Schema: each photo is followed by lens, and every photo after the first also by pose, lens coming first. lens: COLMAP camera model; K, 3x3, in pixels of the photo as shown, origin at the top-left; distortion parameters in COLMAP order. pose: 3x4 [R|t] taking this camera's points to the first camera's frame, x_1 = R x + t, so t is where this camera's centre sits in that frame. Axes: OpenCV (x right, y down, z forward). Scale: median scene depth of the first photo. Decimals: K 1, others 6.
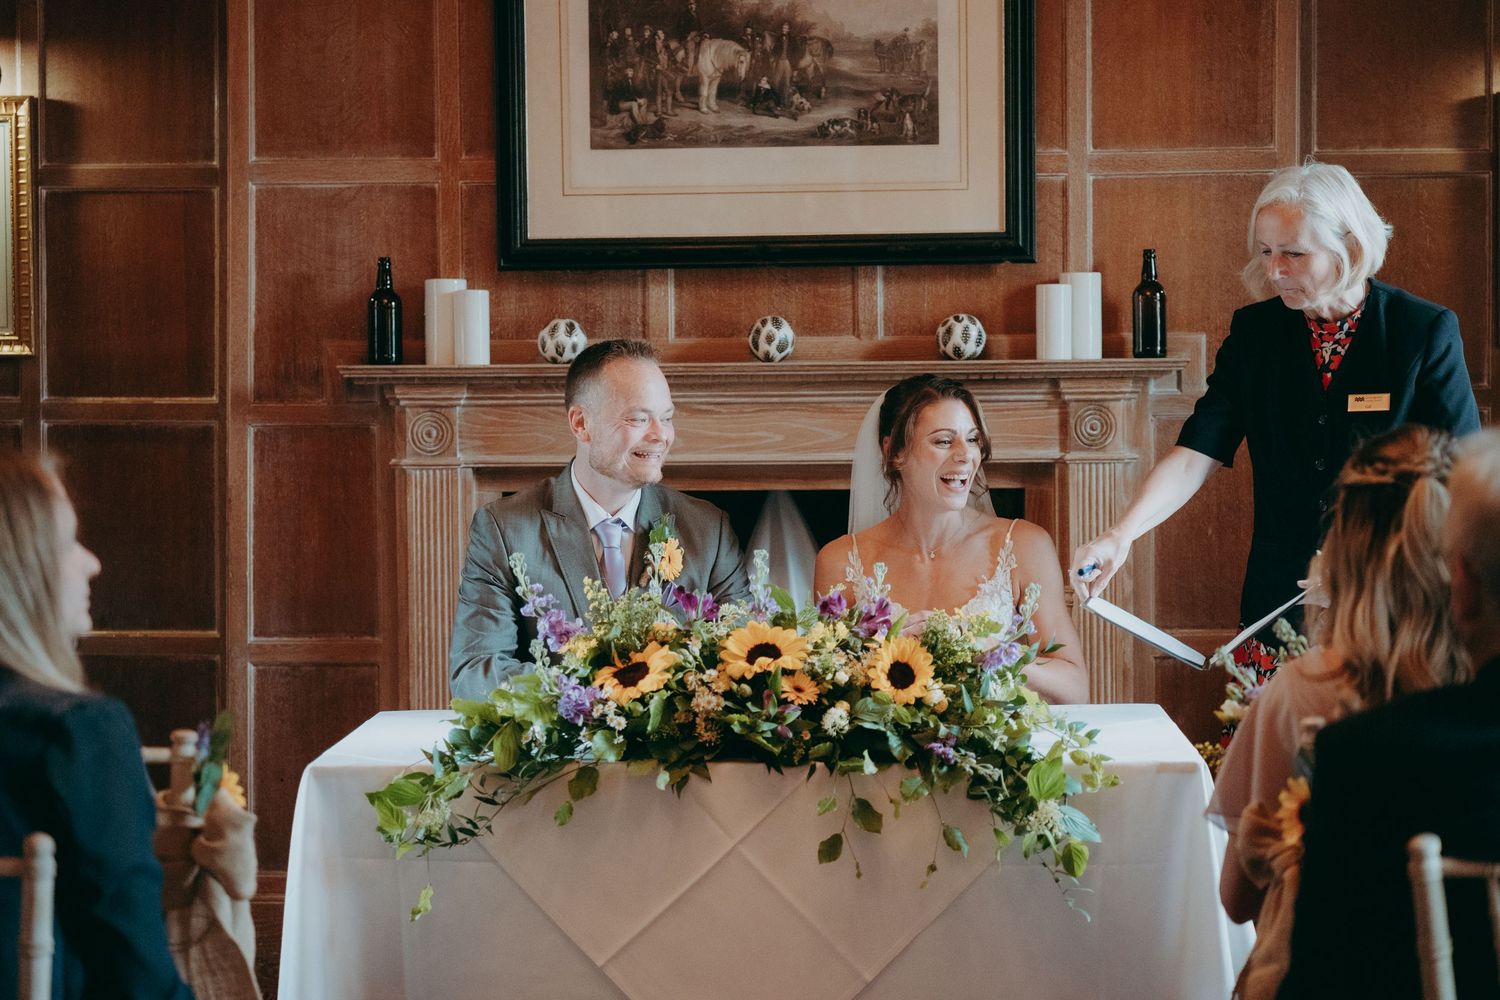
lens RADIAL K [[3279.2, 0, 748.1], [0, 3279.2, 494.9], [0, 0, 1]] dist [-0.020079, 0.000000]
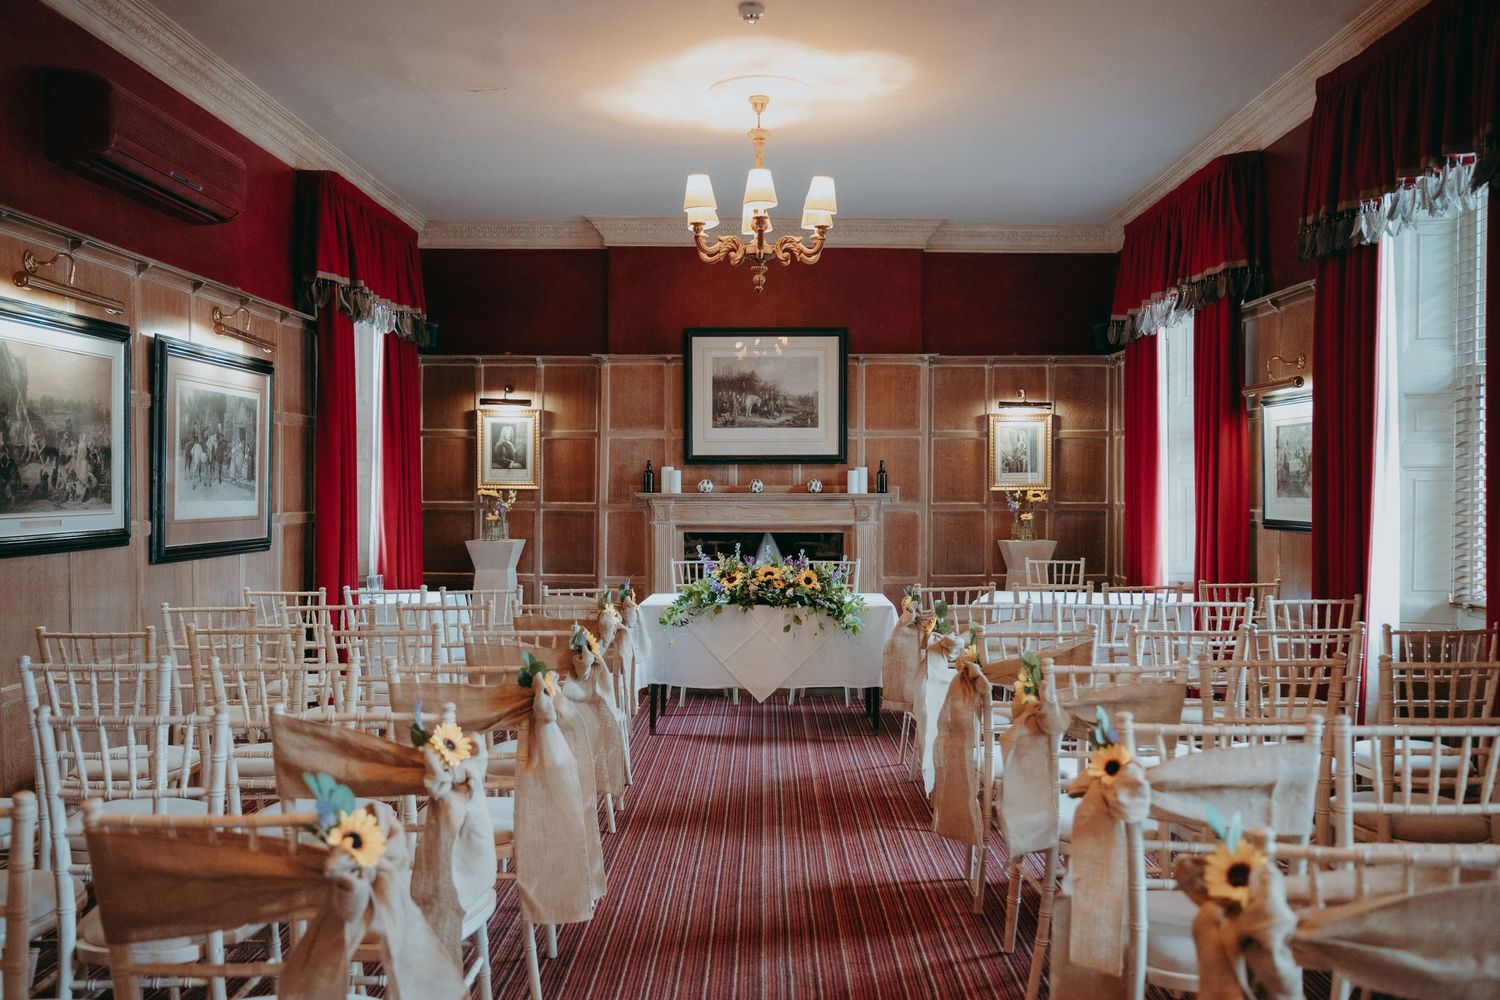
lens RADIAL K [[1254.3, 0, 756.0], [0, 1254.3, 505.3], [0, 0, 1]] dist [-0.001872, 0.000031]
pose [[0.999859, 0.010385, 0.013217, -0.020238], [-0.009904, 0.999304, -0.035965, 0.016822], [-0.013581, 0.035829, 0.999266, -0.254312]]
